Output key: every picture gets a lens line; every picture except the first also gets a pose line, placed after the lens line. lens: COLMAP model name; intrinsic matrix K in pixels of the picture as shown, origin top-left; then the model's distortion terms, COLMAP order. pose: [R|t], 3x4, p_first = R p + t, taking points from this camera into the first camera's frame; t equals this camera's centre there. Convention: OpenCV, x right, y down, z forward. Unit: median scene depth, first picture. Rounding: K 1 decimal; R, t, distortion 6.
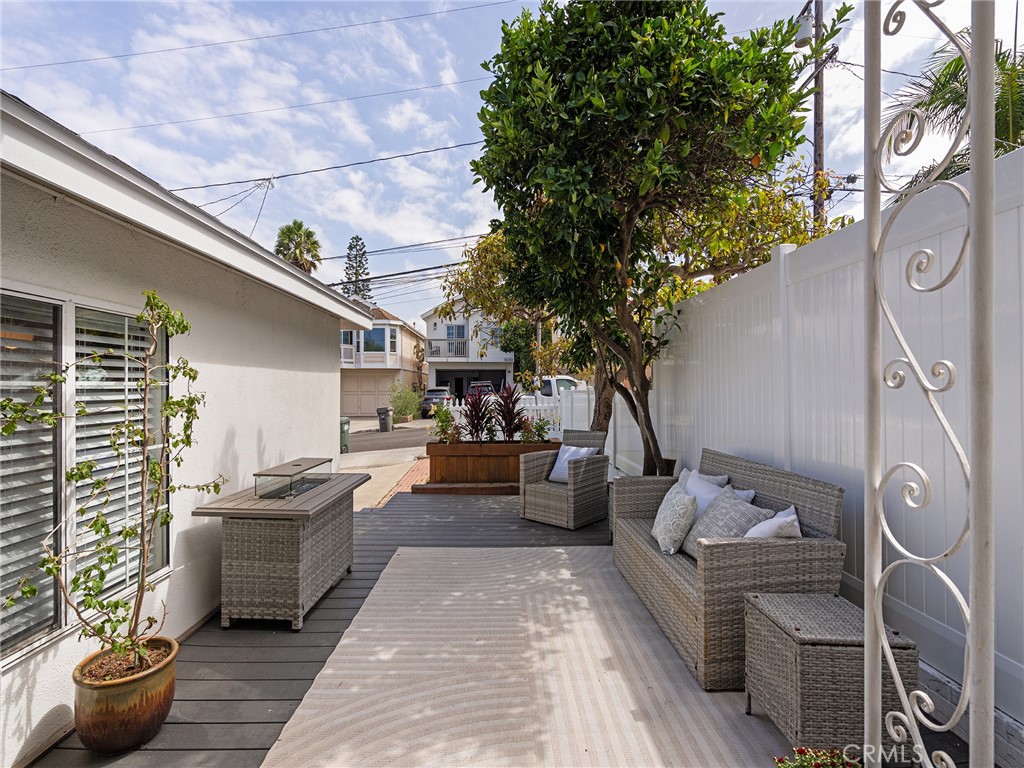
lens RADIAL K [[475.0, 0, 508.3], [0, 475.0, 382.4], [0, 0, 1]] dist [-0.002330, 0.000336]
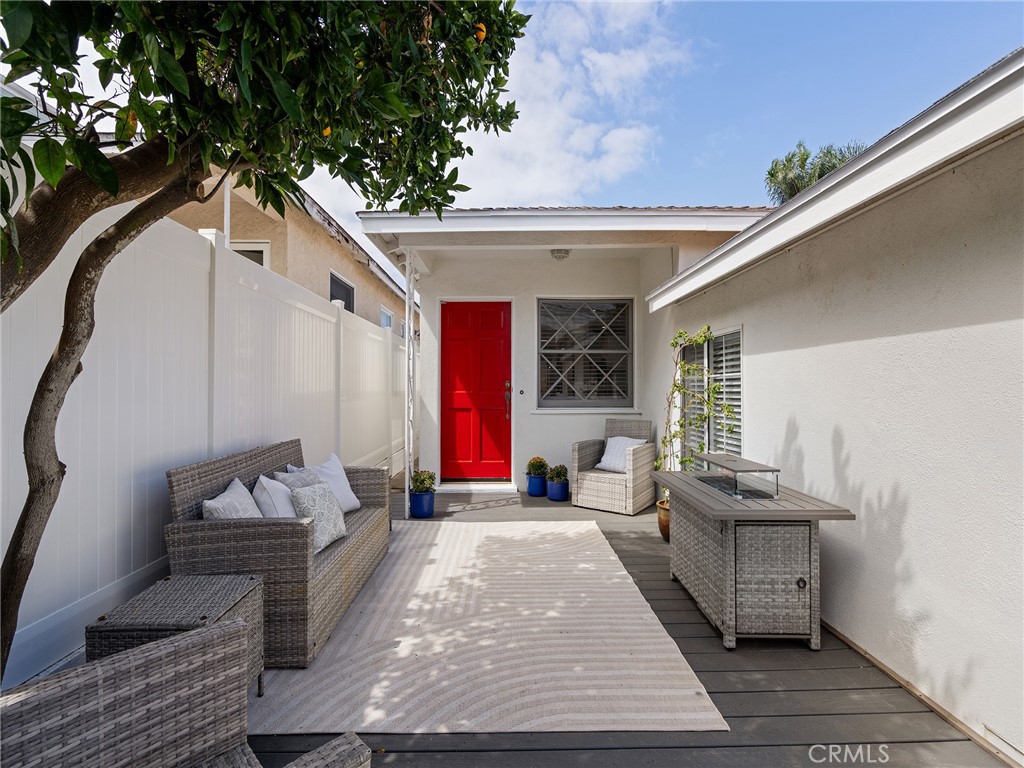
lens RADIAL K [[475.0, 0, 508.3], [0, 475.0, 382.4], [0, 0, 1]] dist [-0.002330, 0.000336]
pose [[-0.999790, 0.012586, 0.016172, -0.050492], [0.012149, 0.999565, -0.026865, 0.053431], [-0.016503, -0.026663, -0.999508, 2.018891]]
